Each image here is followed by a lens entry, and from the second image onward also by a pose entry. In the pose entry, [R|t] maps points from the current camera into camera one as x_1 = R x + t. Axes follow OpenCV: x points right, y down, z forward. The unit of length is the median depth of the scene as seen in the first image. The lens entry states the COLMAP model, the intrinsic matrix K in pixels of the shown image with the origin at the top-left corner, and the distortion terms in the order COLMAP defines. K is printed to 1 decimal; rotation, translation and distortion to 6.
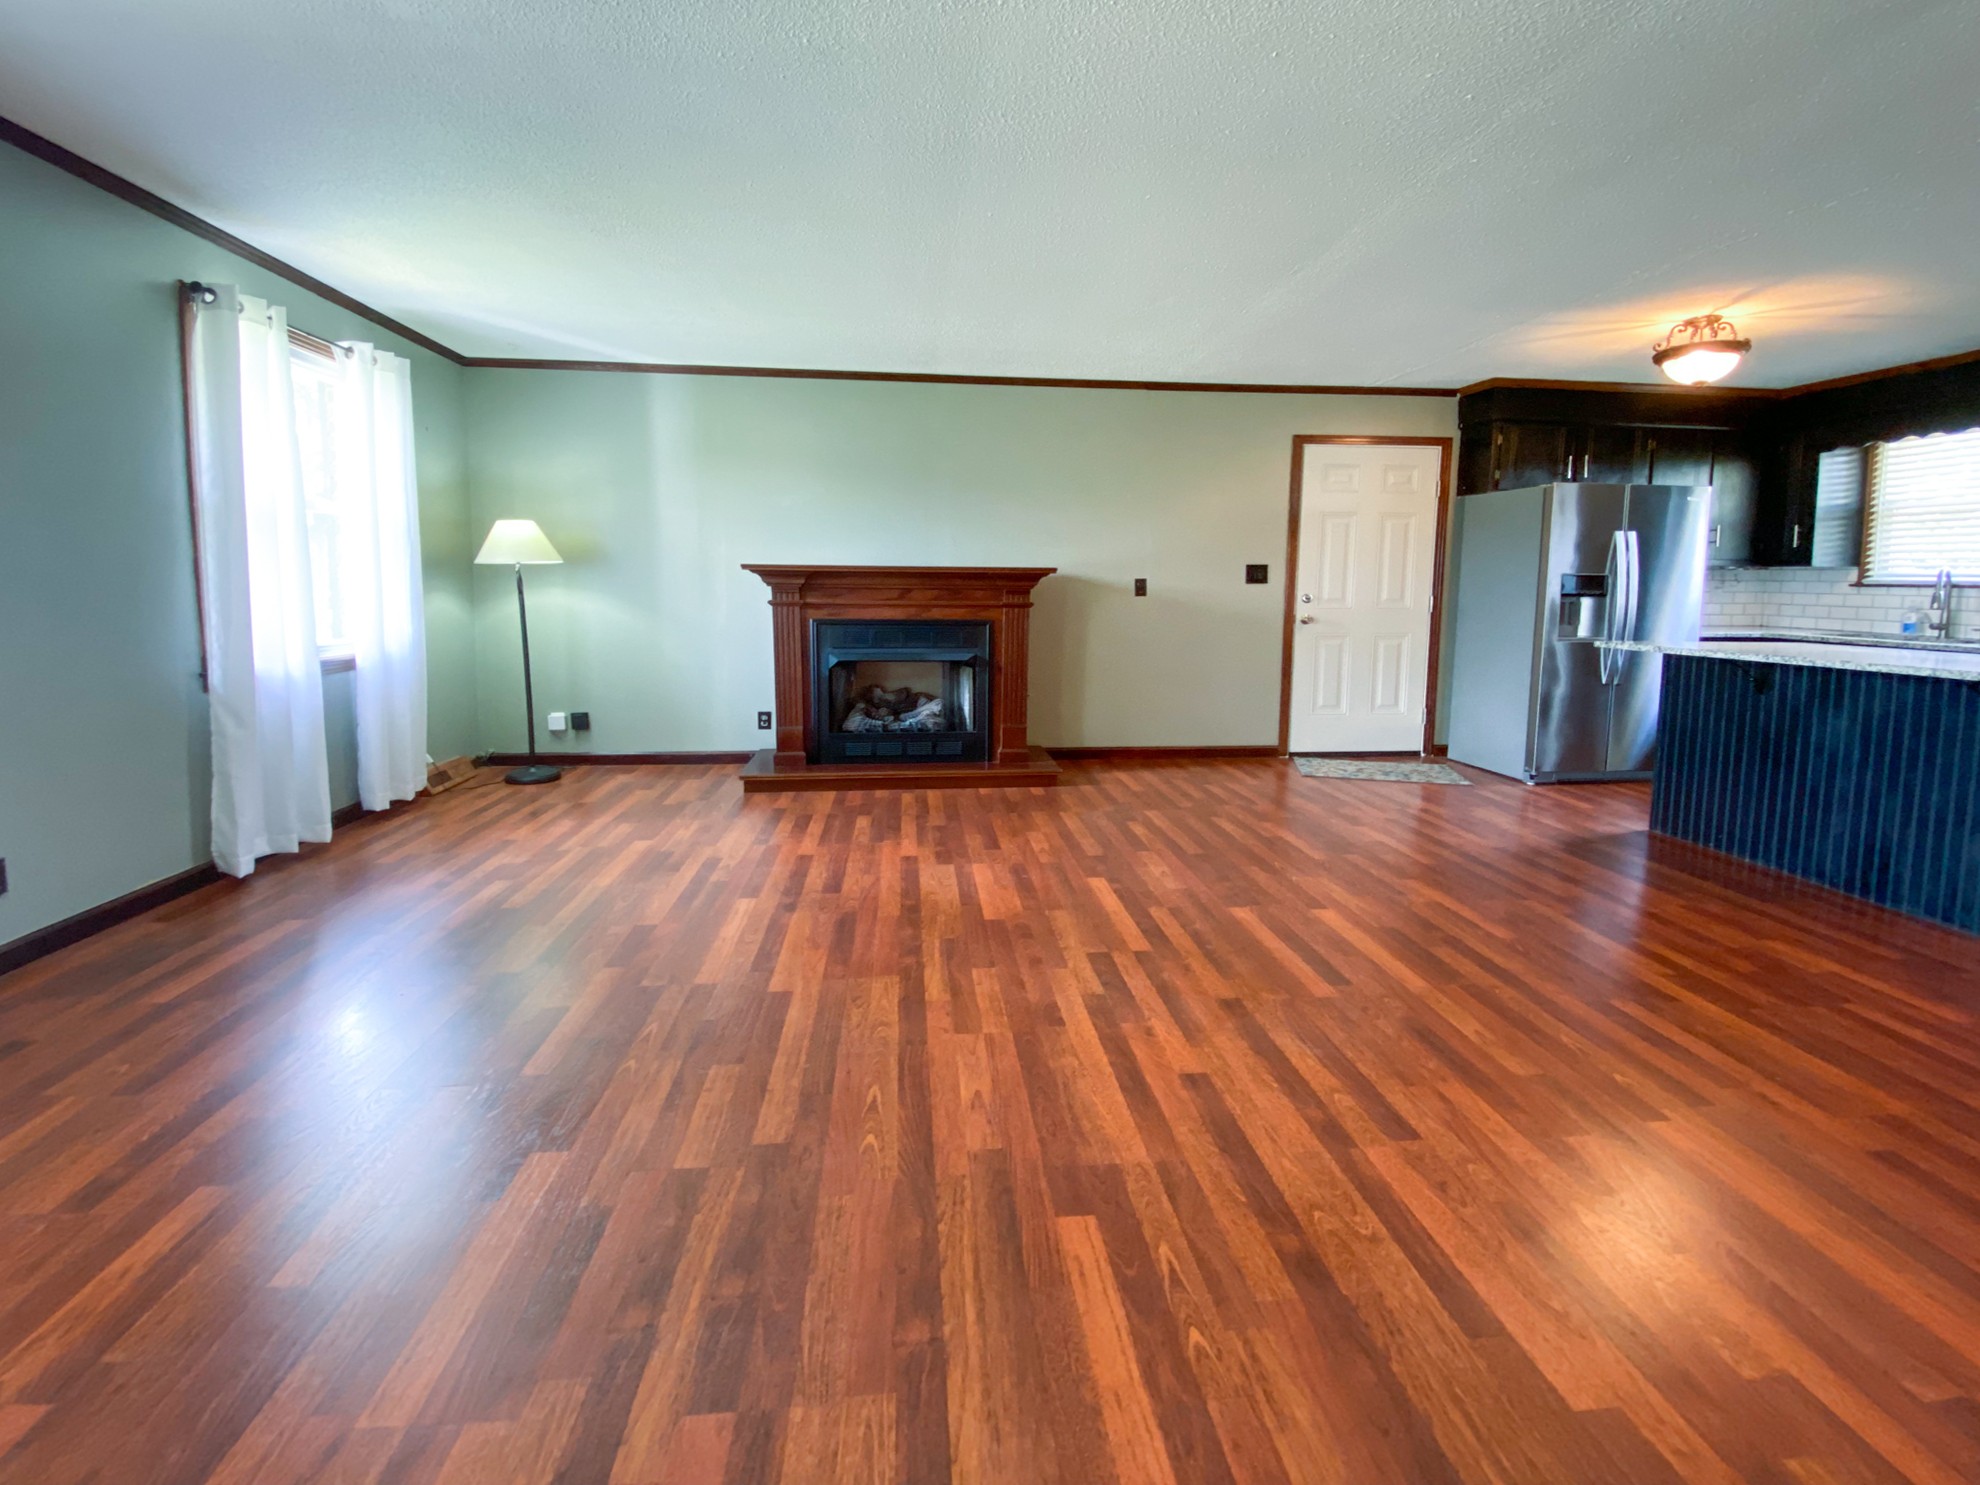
lens RADIAL K [[791.3, 0, 1010.8], [0, 791.3, 687.7], [0, 0, 1]] dist [0.037128, -0.024055]
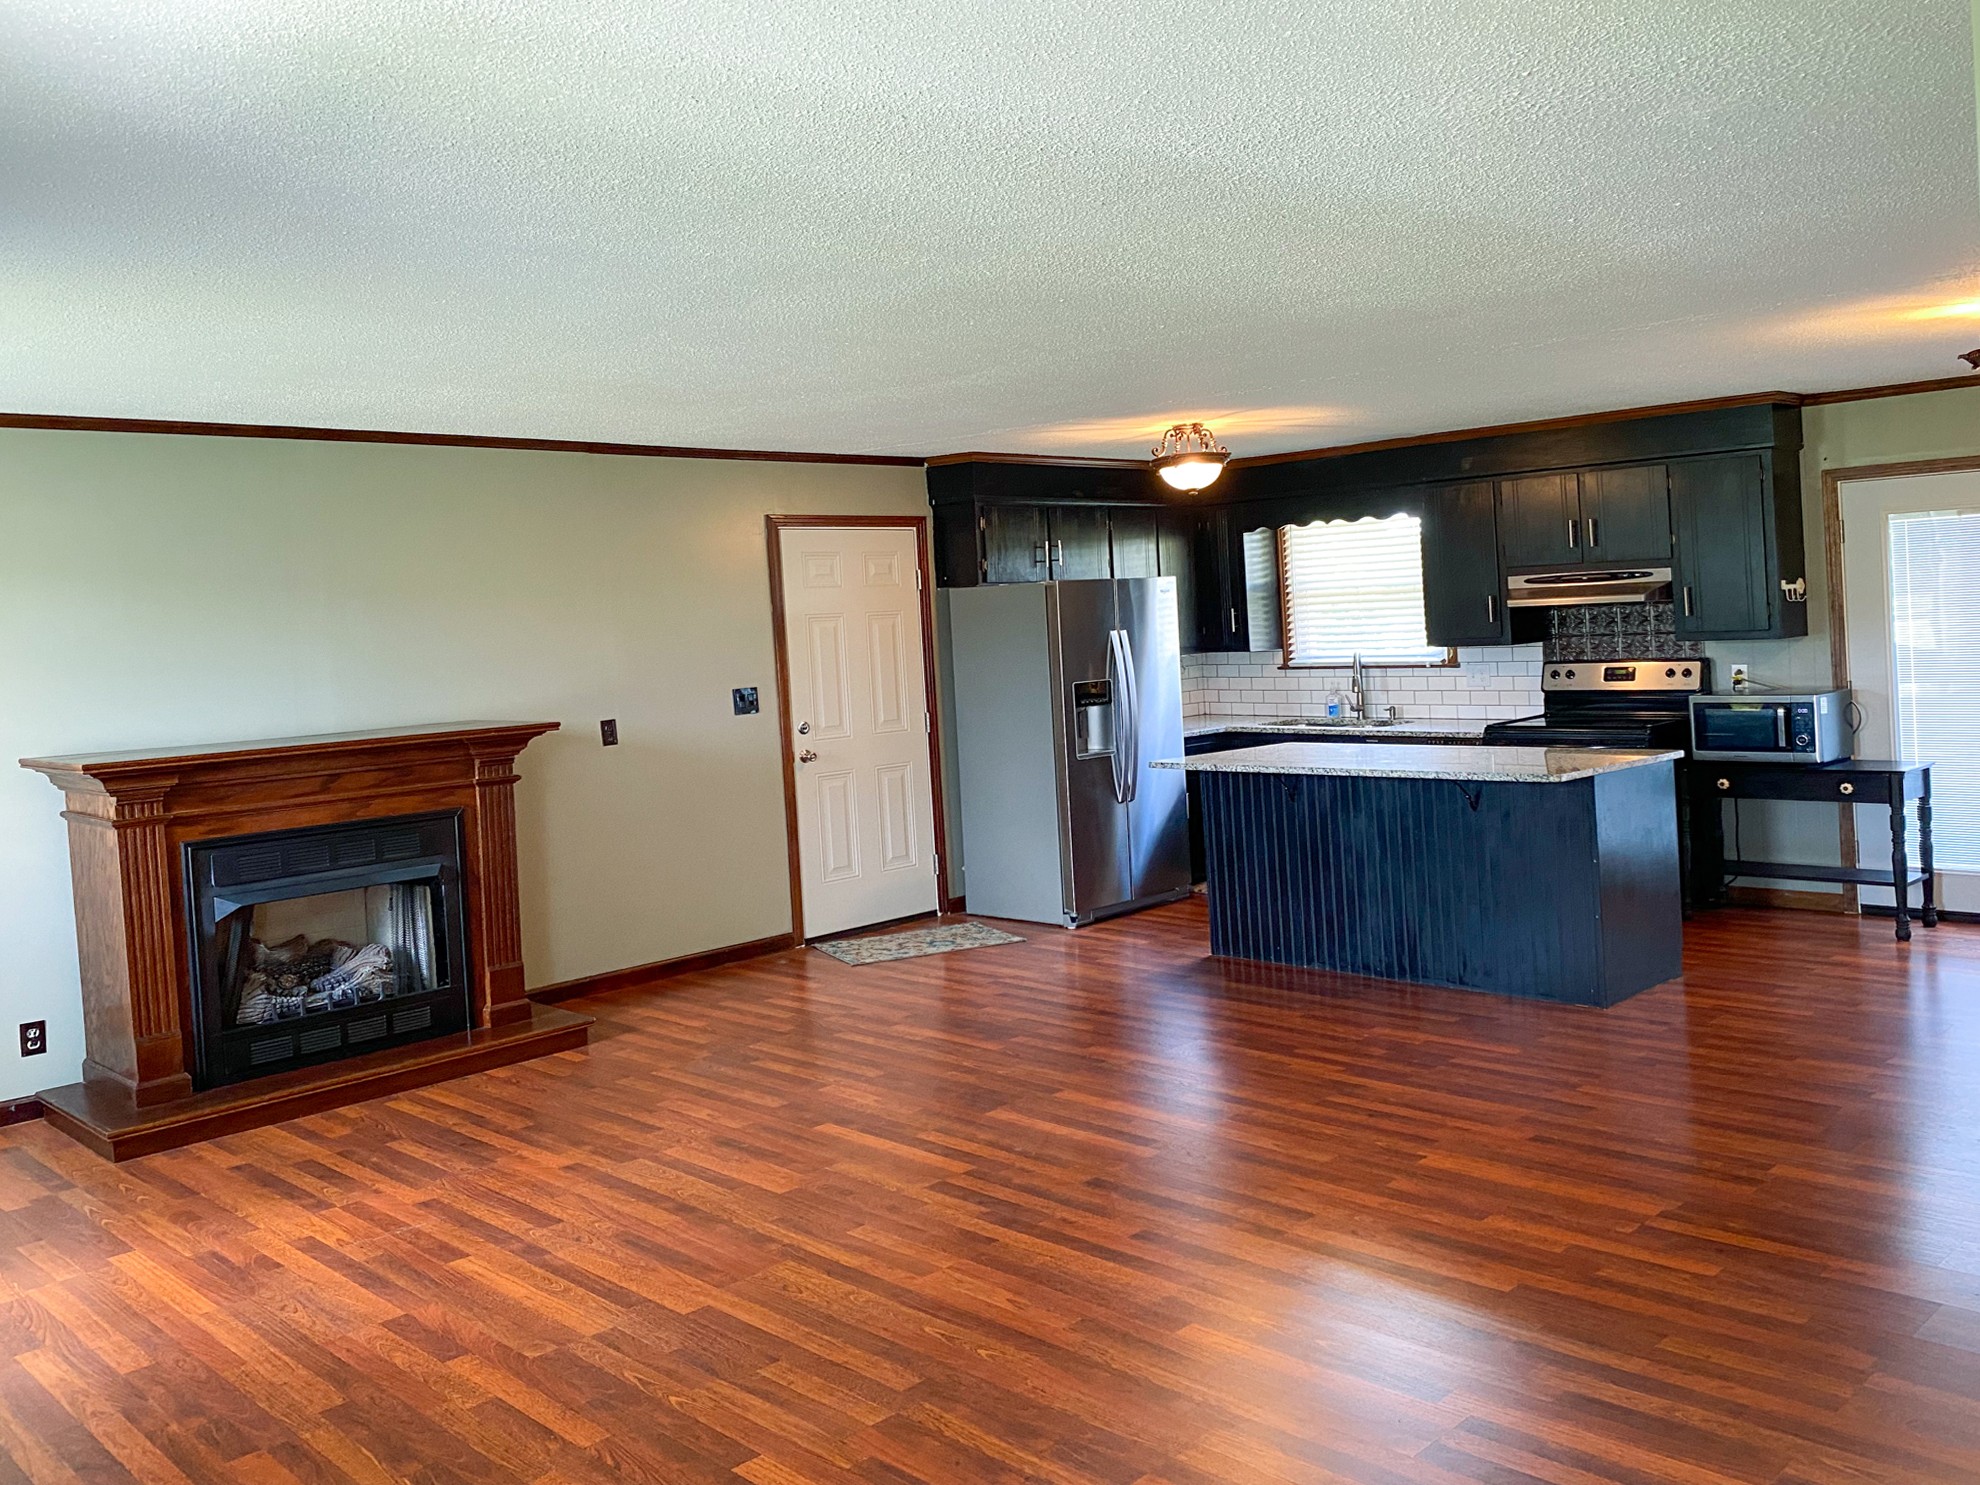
lens RADIAL K [[1585.9, 0, 801.7], [0, 1585.9, 672.5], [0, 0, 1]] dist [0.079550, -0.159250]
pose [[0.815553, -0.065616, 0.574951, -0.544810], [0.128233, 0.989342, -0.068986, -0.070180], [-0.564296, 0.129989, 0.815275, -0.243975]]
